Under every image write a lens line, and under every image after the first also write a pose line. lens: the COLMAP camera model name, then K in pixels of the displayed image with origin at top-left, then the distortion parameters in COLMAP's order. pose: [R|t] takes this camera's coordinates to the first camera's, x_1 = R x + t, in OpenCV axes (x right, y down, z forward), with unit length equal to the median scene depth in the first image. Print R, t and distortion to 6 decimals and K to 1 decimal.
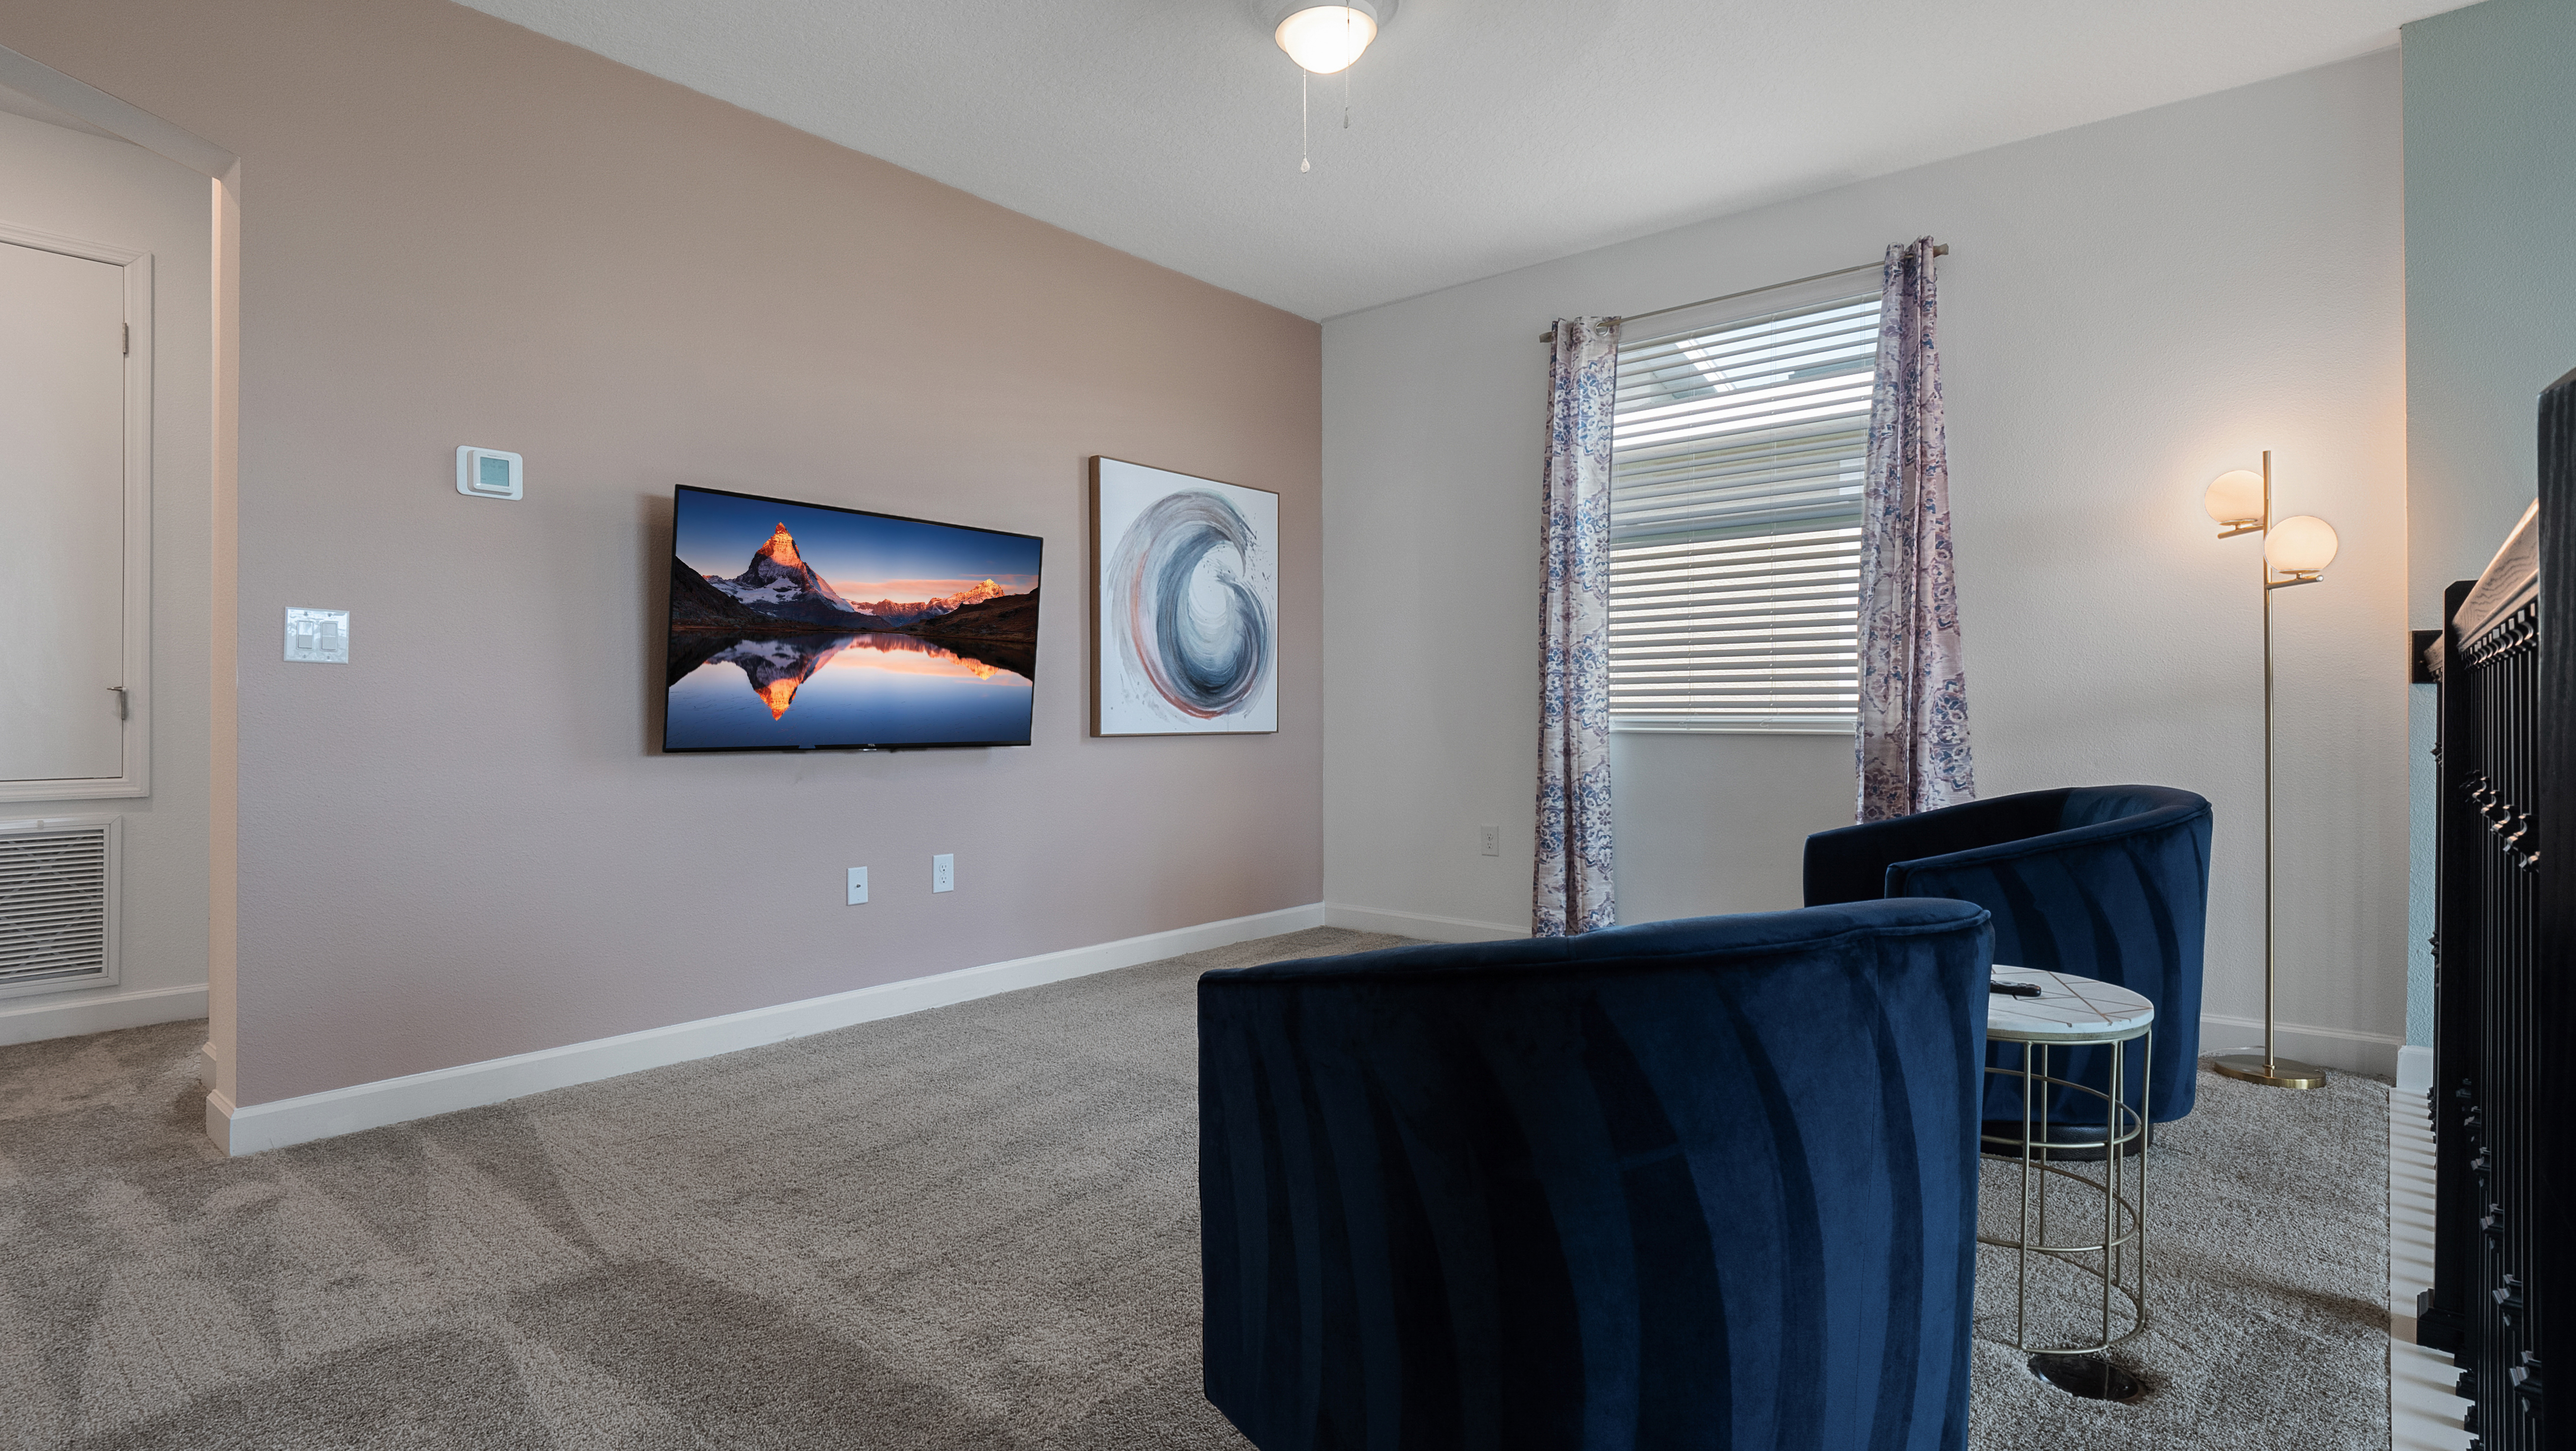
lens RADIAL K [[1262.7, 0, 1297.7], [0, 1262.7, 711.3], [0, 0, 1]] dist [-0.005661, -0.005591]
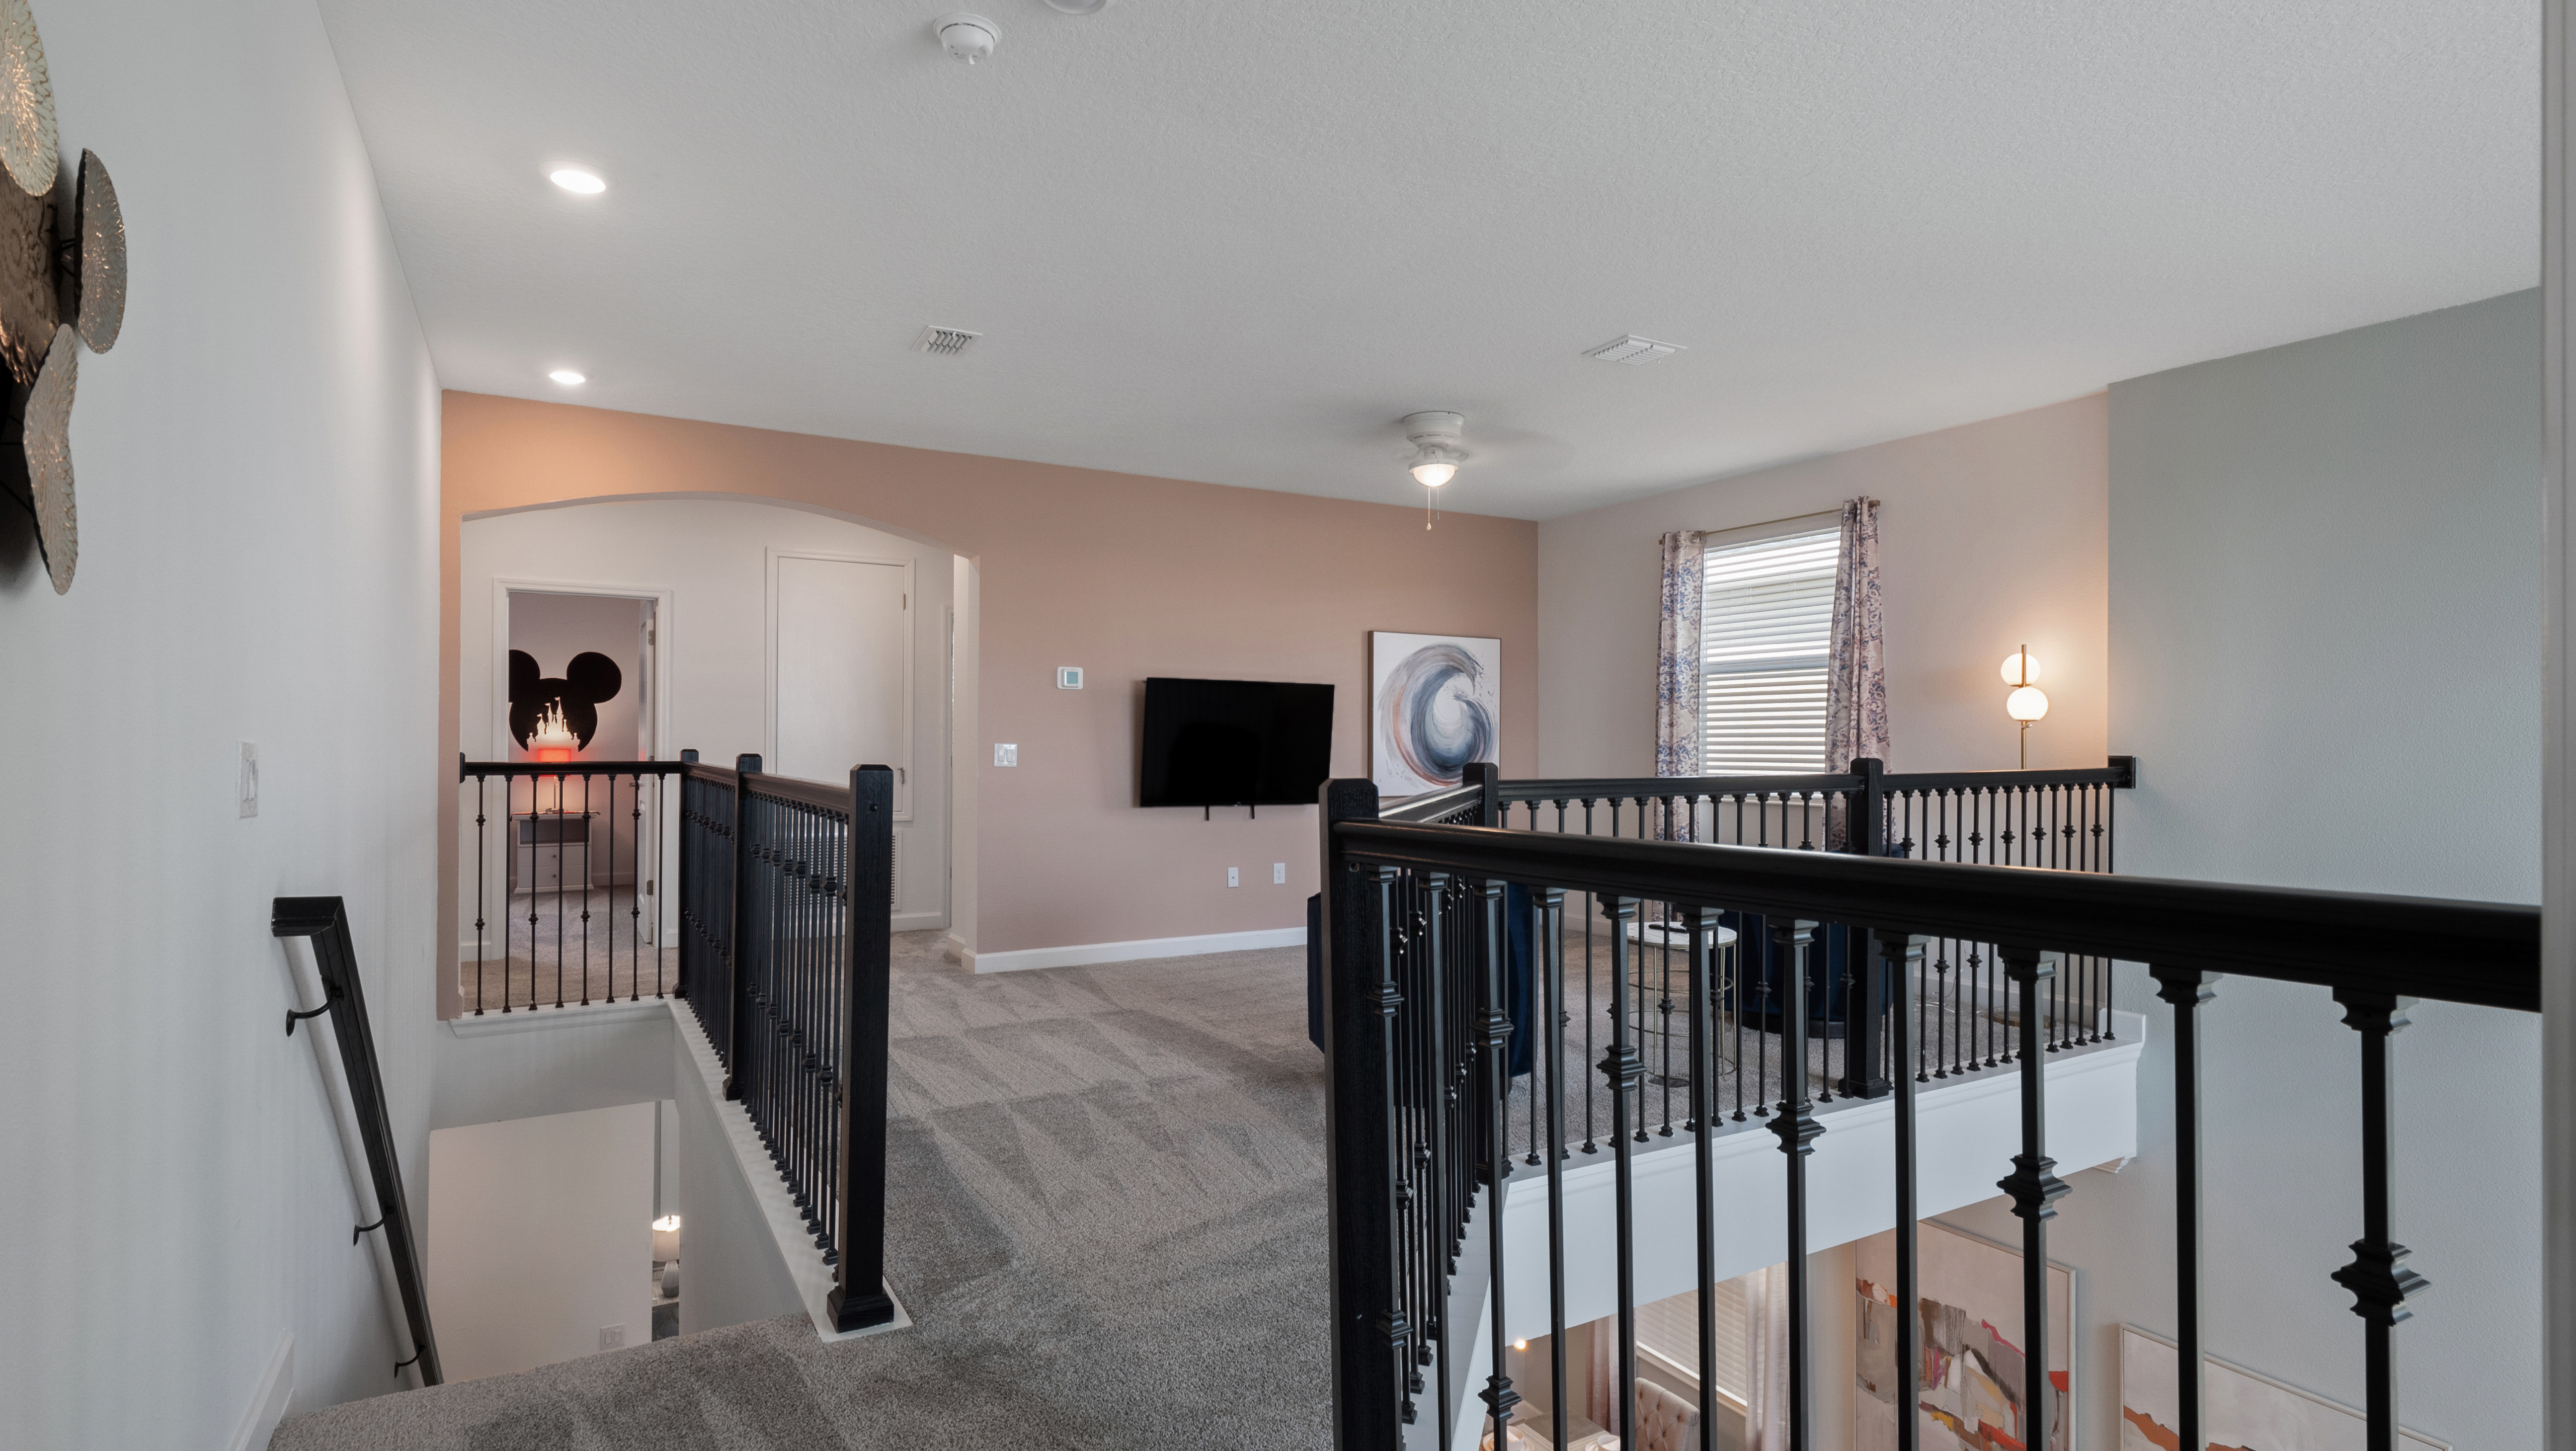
lens RADIAL K [[1262.7, 0, 1302.9], [0, 1262.7, 734.1], [0, 0, 1]] dist [-0.005661, -0.005591]
pose [[0.947281, 0.004770, -0.320367, 0.285709], [-0.007003, 0.999959, -0.005817, -0.052336], [0.320326, 0.007754, 0.947276, -0.609003]]
